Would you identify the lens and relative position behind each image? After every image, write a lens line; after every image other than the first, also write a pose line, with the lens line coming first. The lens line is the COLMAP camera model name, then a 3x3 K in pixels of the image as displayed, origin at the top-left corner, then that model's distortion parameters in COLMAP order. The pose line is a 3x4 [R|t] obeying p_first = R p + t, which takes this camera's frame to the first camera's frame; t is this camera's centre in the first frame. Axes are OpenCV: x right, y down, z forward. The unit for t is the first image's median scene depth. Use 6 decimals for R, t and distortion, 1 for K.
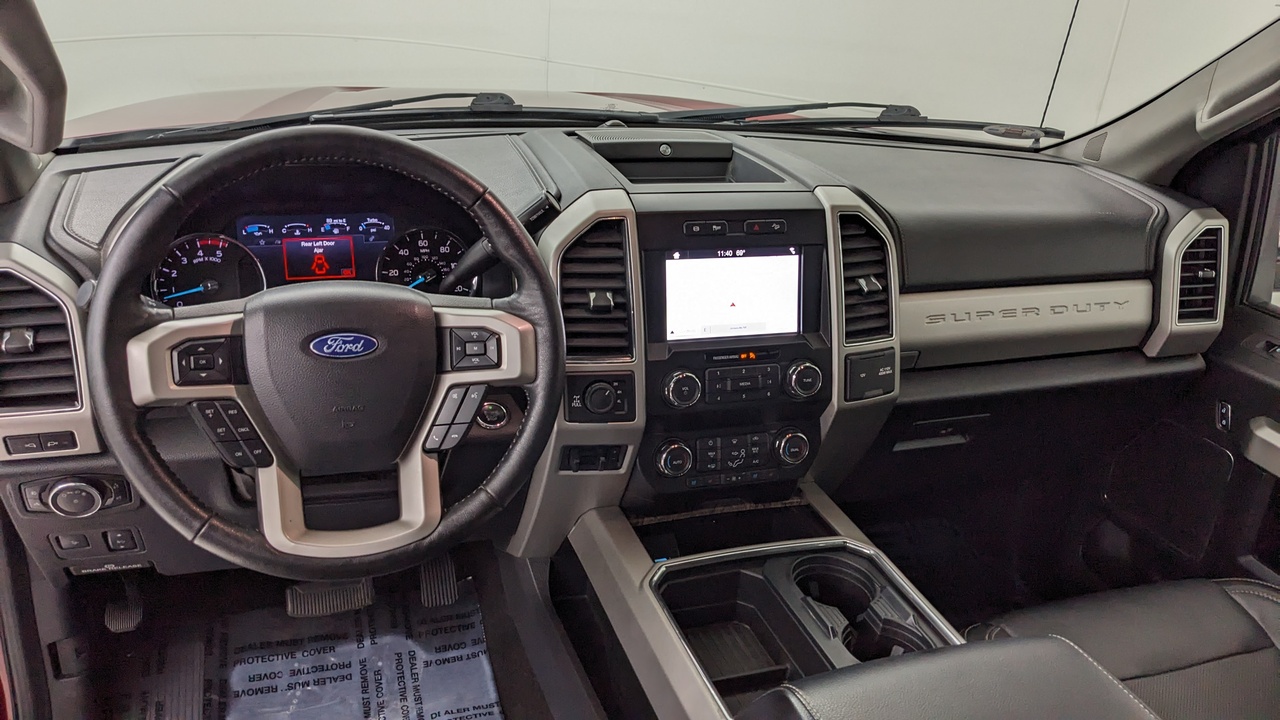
lens RADIAL K [[988.7, 0, 641.3], [0, 988.7, 378.8], [0, 0, 1]] dist [0.006694, -0.001020]
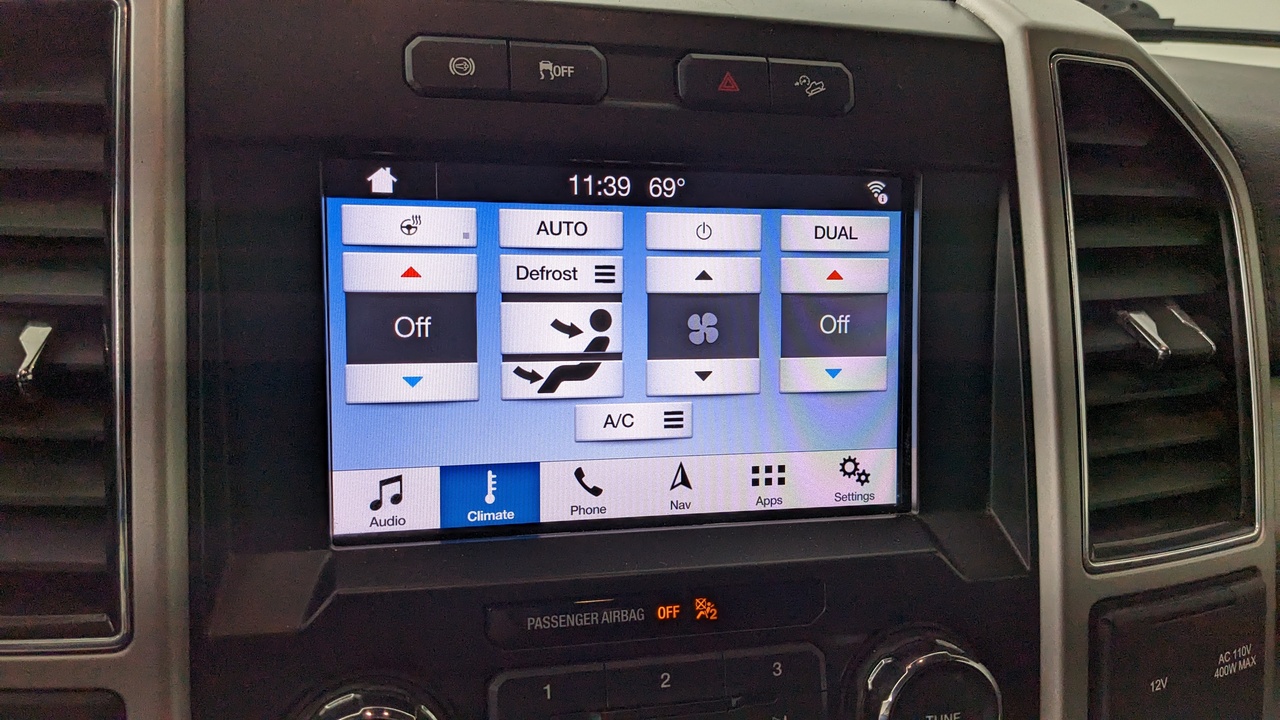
lens RADIAL K [[1014.6, 0, 640.0], [0, 1014.6, 360.0], [0, 0, 1]] dist [0.037249, -0.070970]
pose [[0.996137, 0.017977, -0.085959, 0.138381], [-0.028297, 0.992323, -0.120392, -0.063199], [0.083134, 0.122360, 0.988998, 0.891416]]
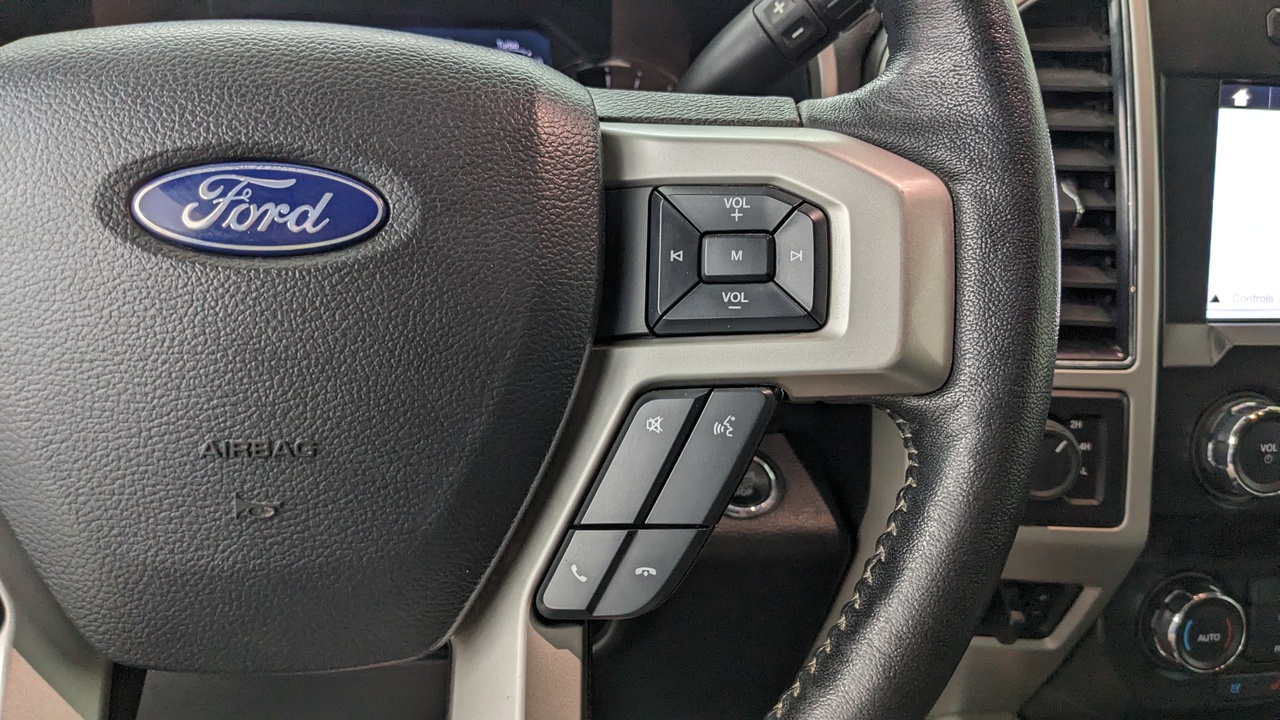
lens RADIAL K [[1014.6, 0, 640.0], [0, 1014.6, 360.0], [0, 0, 1]] dist [0.037249, -0.070970]
pose [[0.979273, 0.038650, -0.198824, -0.127100], [-0.053051, 0.996300, -0.067623, 0.017790], [0.195474, 0.076769, 0.977700, 0.669178]]
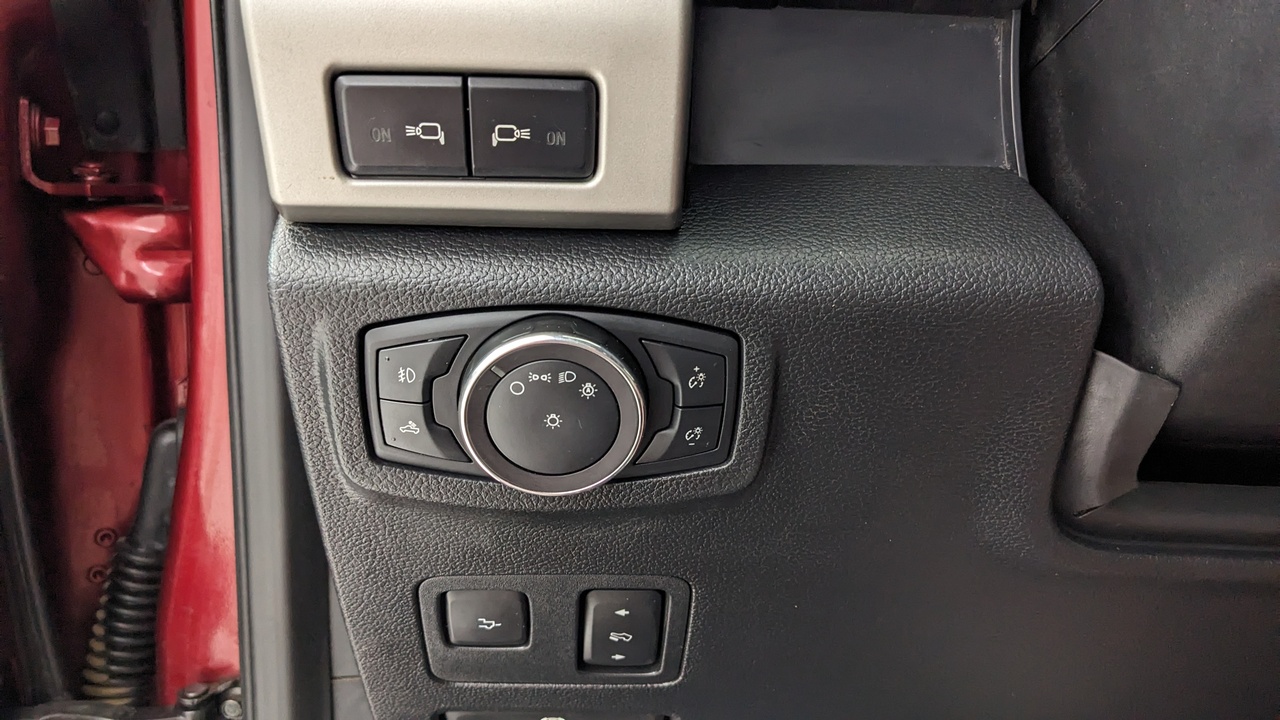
lens RADIAL K [[1010.2, 0, 637.8], [0, 1010.2, 340.0], [0, 0, 1]] dist [0.007101, -0.002124]
pose [[0.961650, -0.008898, -0.274135, -0.501831], [-0.050642, 0.976529, -0.209346, 0.162252], [0.269564, 0.215200, 0.938629, 0.797498]]
